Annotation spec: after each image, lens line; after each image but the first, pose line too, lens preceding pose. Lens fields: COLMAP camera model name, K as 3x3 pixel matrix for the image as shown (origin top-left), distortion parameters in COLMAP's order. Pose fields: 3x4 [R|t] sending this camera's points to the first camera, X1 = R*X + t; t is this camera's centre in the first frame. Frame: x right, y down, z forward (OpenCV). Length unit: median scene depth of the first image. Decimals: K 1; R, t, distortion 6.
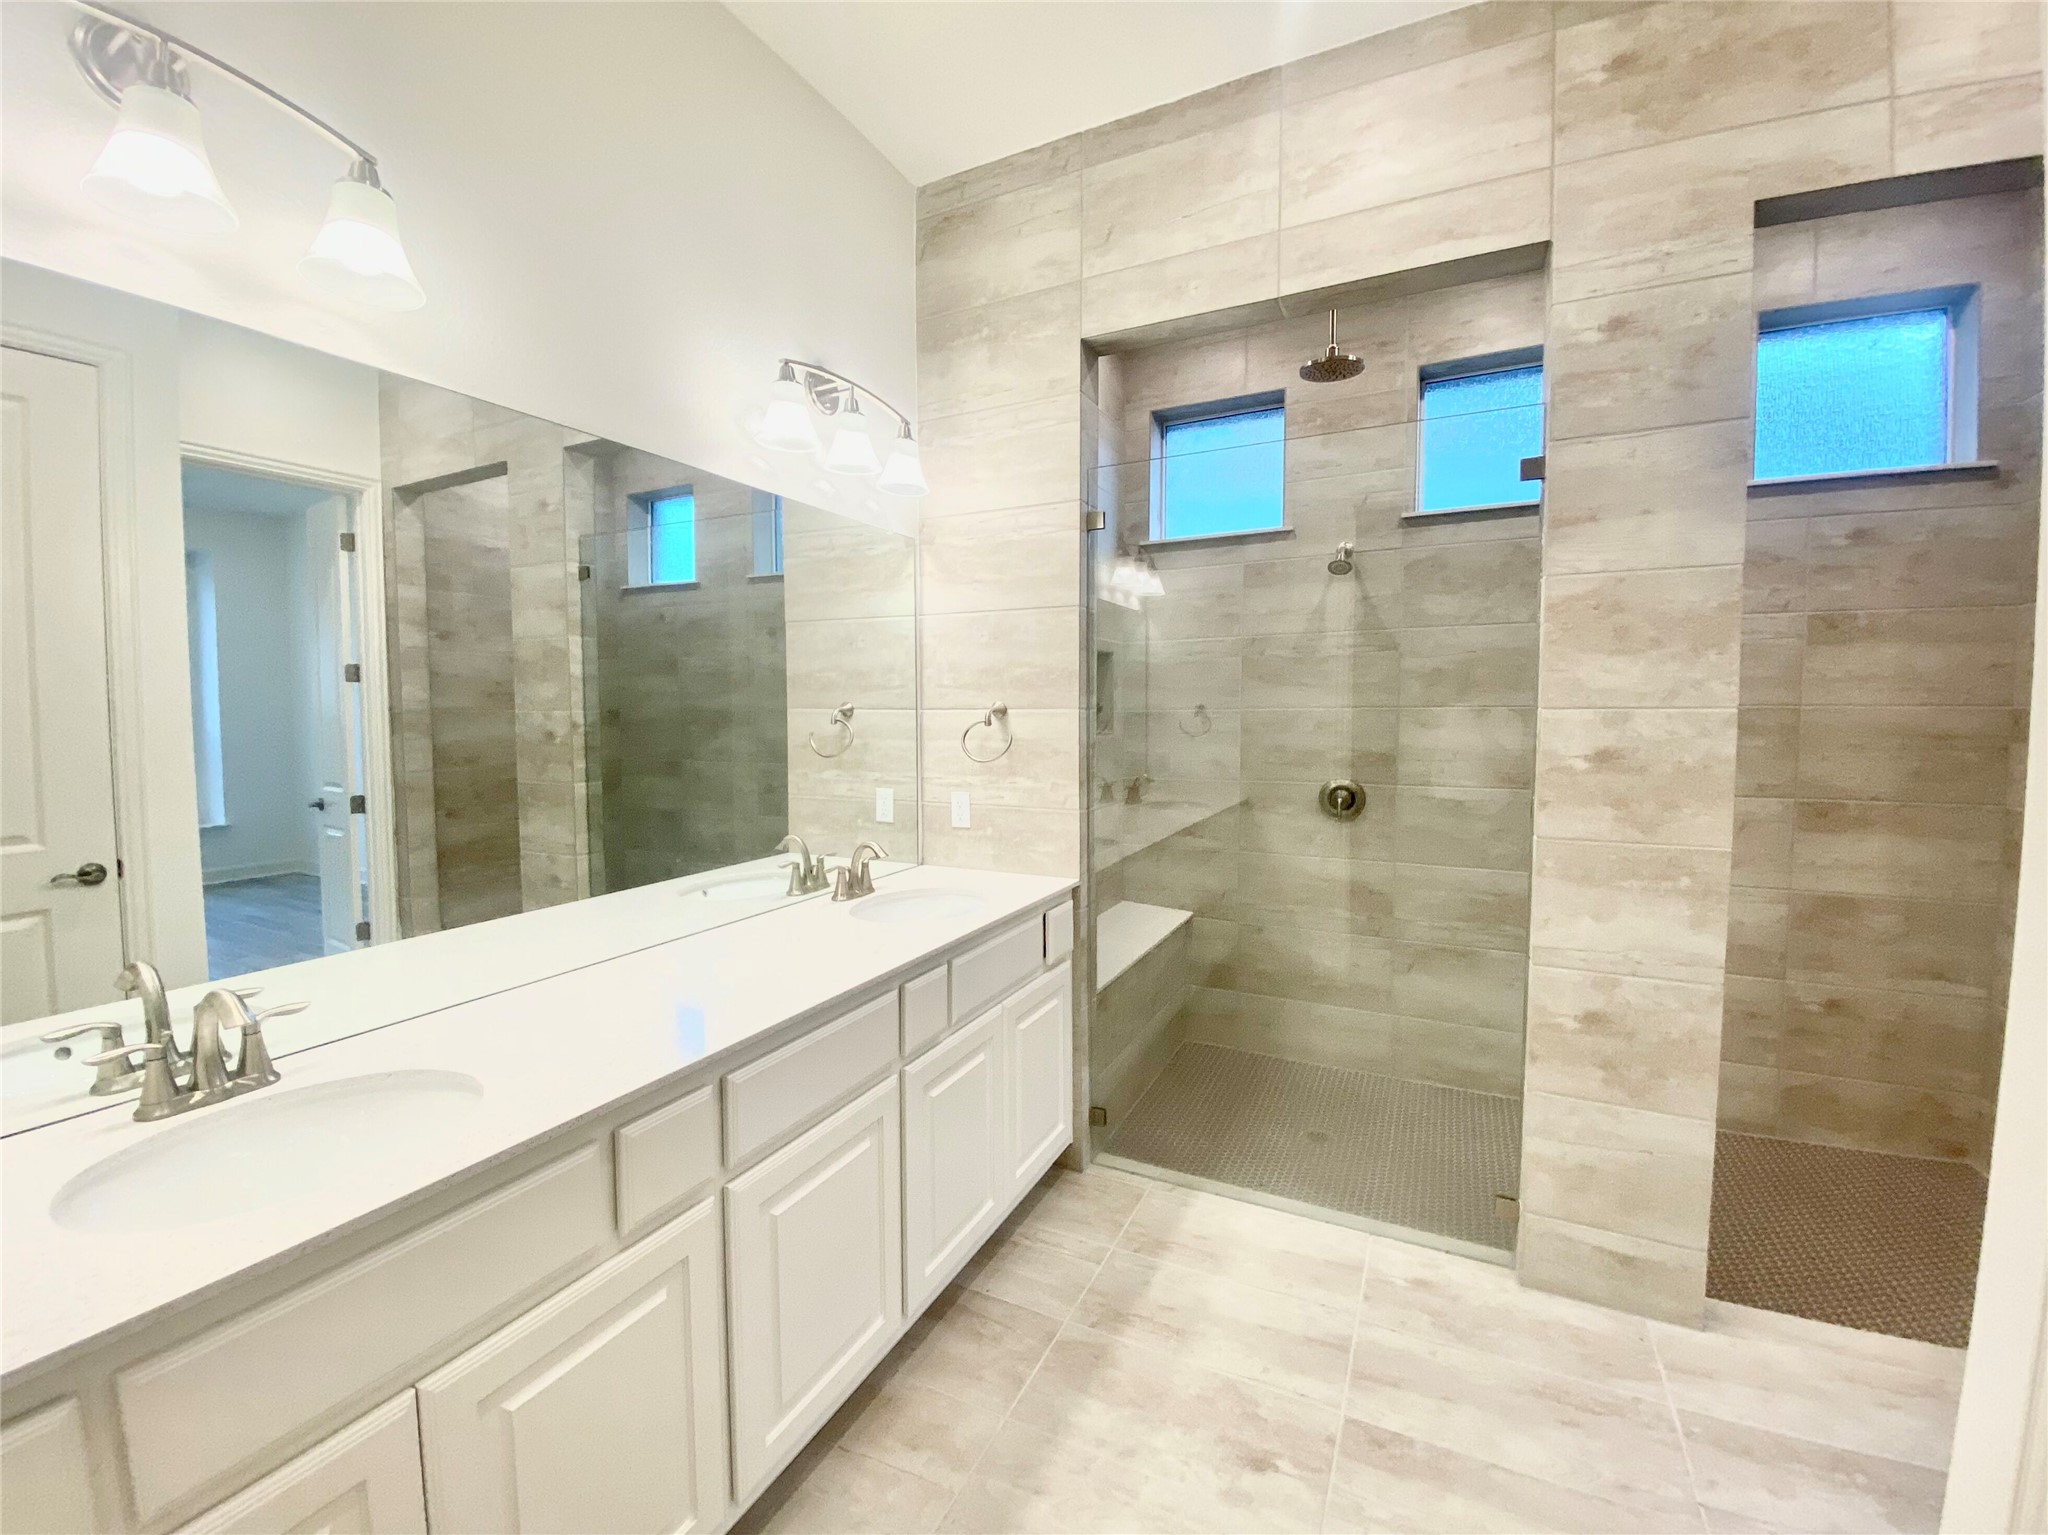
lens RADIAL K [[837.5, 0, 1027.4], [0, 837.5, 757.8], [0, 0, 1]] dist [0.025899, -0.023712]
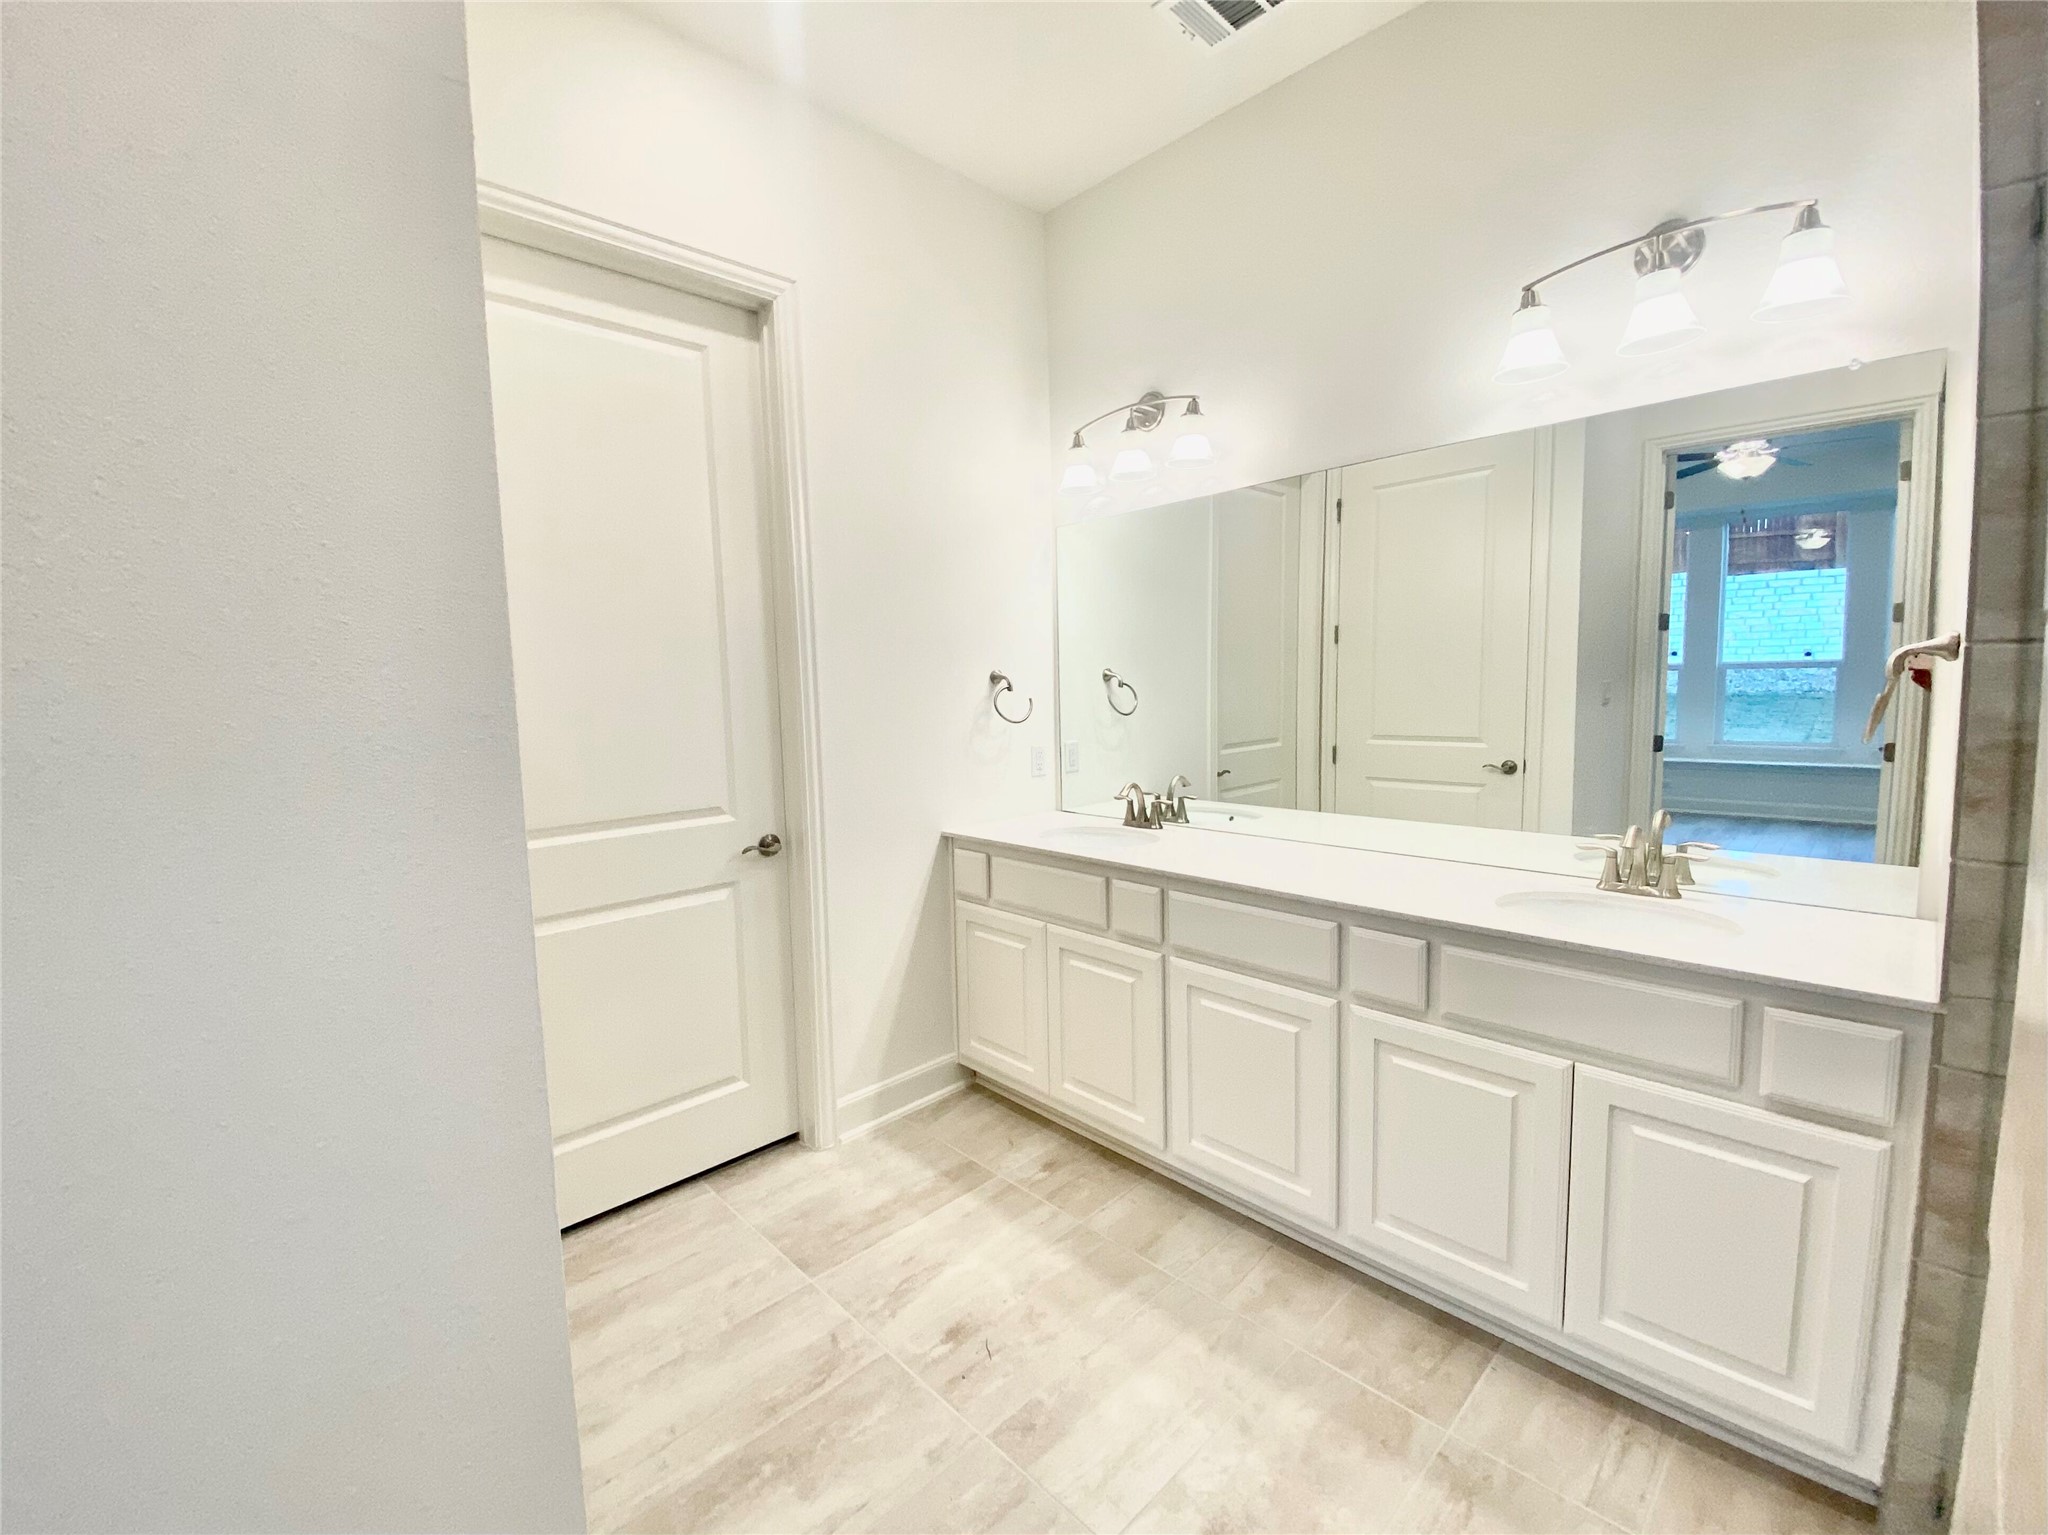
lens RADIAL K [[837.5, 0, 1027.4], [0, 837.5, 757.8], [0, 0, 1]] dist [0.025899, -0.023712]
pose [[-0.305302, 0.103460, -0.946619, 0.942494], [-0.041464, 0.991693, 0.121759, -0.047866], [0.951353, 0.076424, -0.298476, 0.899850]]
